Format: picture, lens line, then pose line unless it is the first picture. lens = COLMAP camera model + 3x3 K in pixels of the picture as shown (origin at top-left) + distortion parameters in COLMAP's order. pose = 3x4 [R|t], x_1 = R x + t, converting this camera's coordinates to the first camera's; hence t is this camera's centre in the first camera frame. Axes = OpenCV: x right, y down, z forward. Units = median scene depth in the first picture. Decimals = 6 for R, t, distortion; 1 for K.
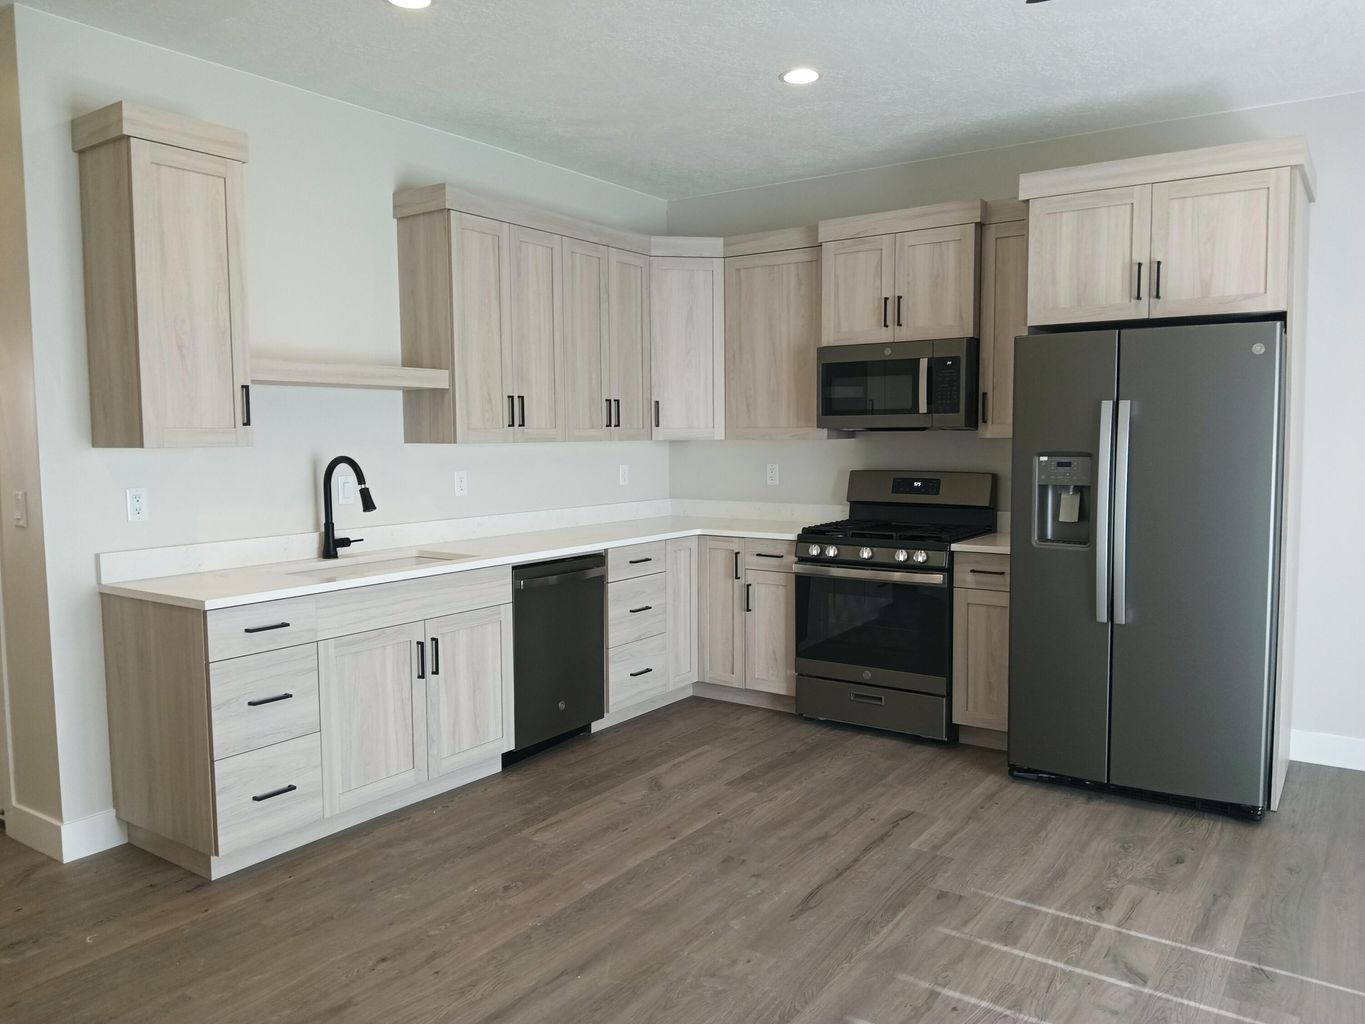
lens RADIAL K [[1021.5, 0, 682.6], [0, 1021.5, 510.2], [0, 0, 1]] dist [0.047847, -0.088957]
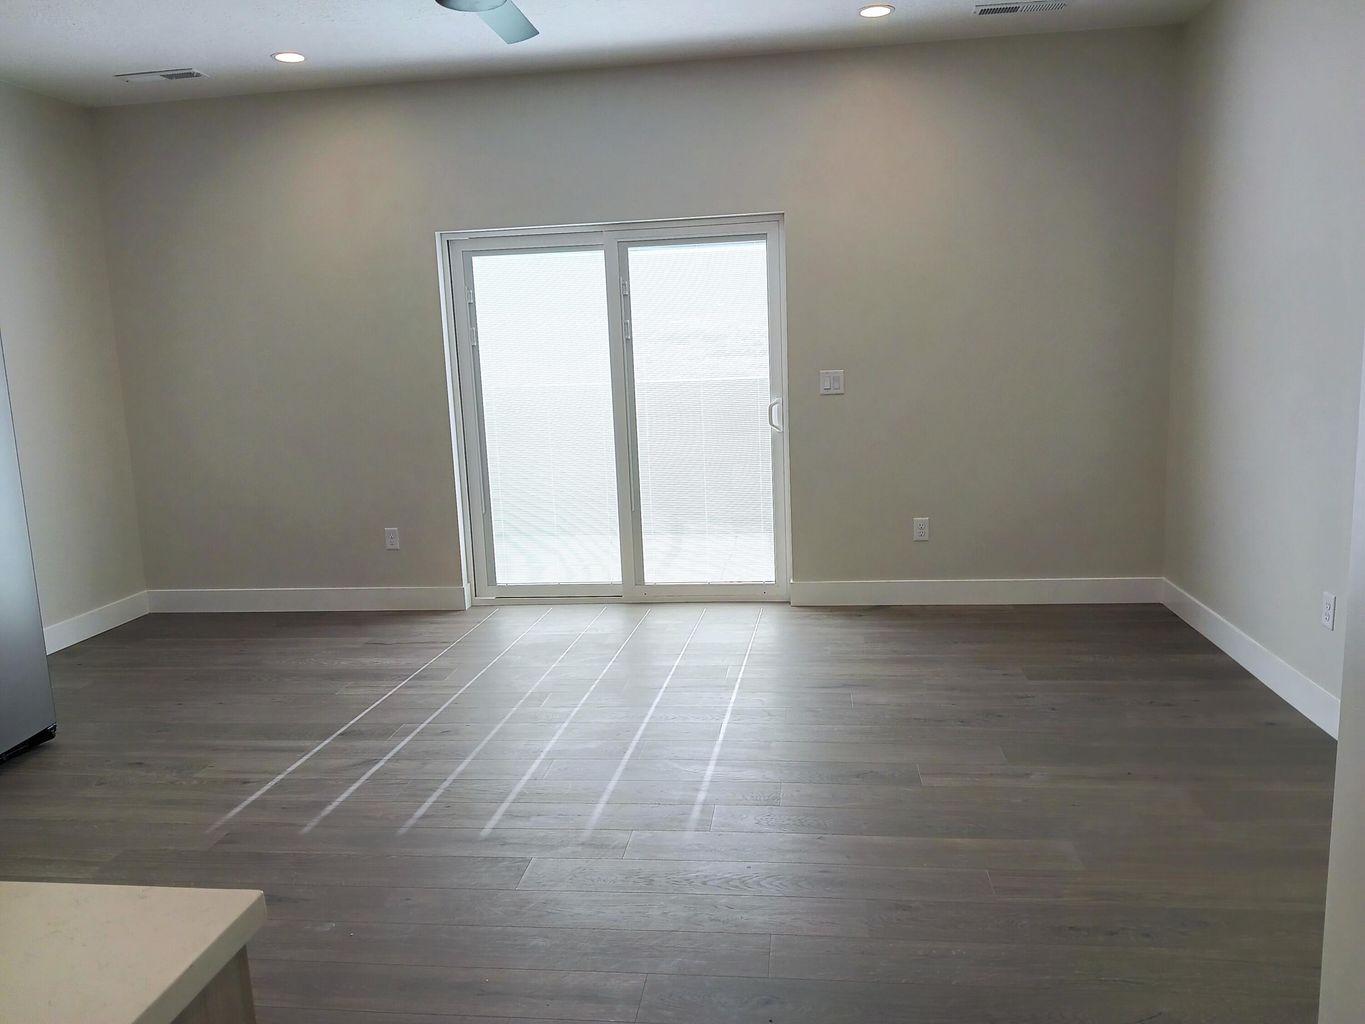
lens RADIAL K [[1021.5, 0, 688.5], [0, 1021.5, 511.6], [0, 0, 1]] dist [0.047847, -0.088957]
pose [[-0.471092, -0.114812, 0.874580, -0.598868], [0.112038, 0.975674, 0.188432, -0.046886], [-0.874940, 0.186755, -0.446769, 0.788252]]
